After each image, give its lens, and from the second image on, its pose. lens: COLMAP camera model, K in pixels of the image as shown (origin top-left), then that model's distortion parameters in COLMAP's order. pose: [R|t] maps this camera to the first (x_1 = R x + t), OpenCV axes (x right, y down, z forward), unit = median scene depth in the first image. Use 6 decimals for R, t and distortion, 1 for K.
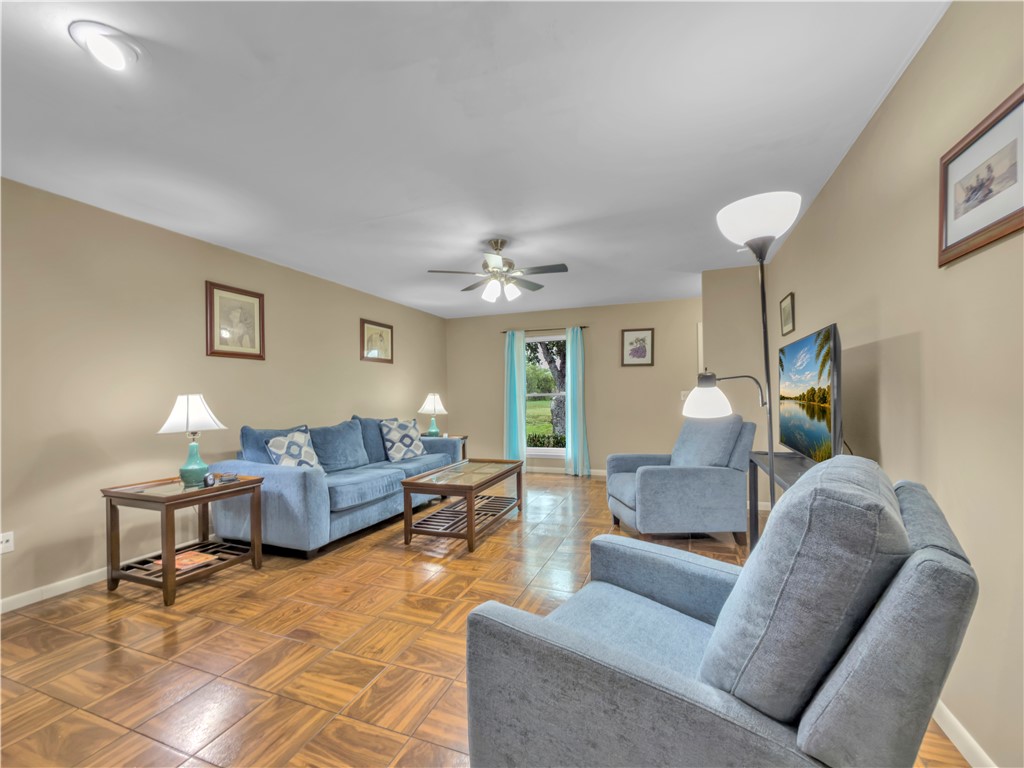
lens RADIAL K [[418.9, 0, 512.5], [0, 418.9, 387.1], [0, 0, 1]] dist [0.000227, 0.000130]
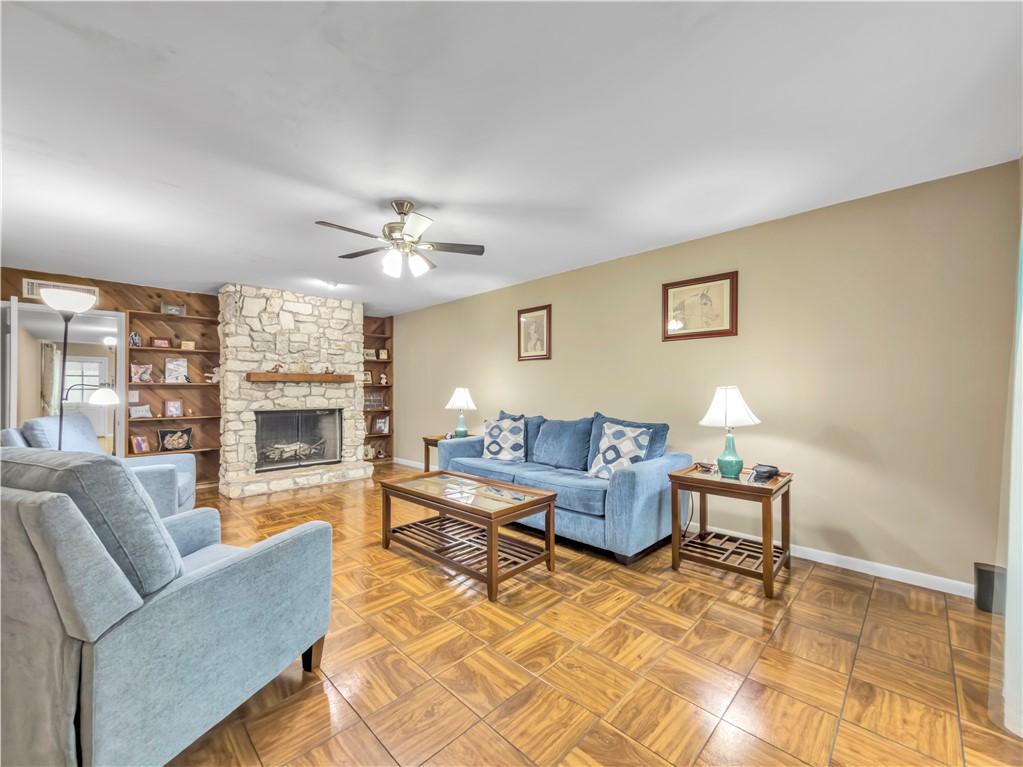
lens RADIAL K [[418.5, 0, 507.8], [0, 418.5, 390.6], [0, 0, 1]] dist [0.000227, 0.000130]
pose [[-0.405643, 0.008968, -0.913988, 0.456423], [0.016626, 0.999859, 0.002431, 0.017488], [0.913880, -0.014210, -0.405735, 1.122662]]
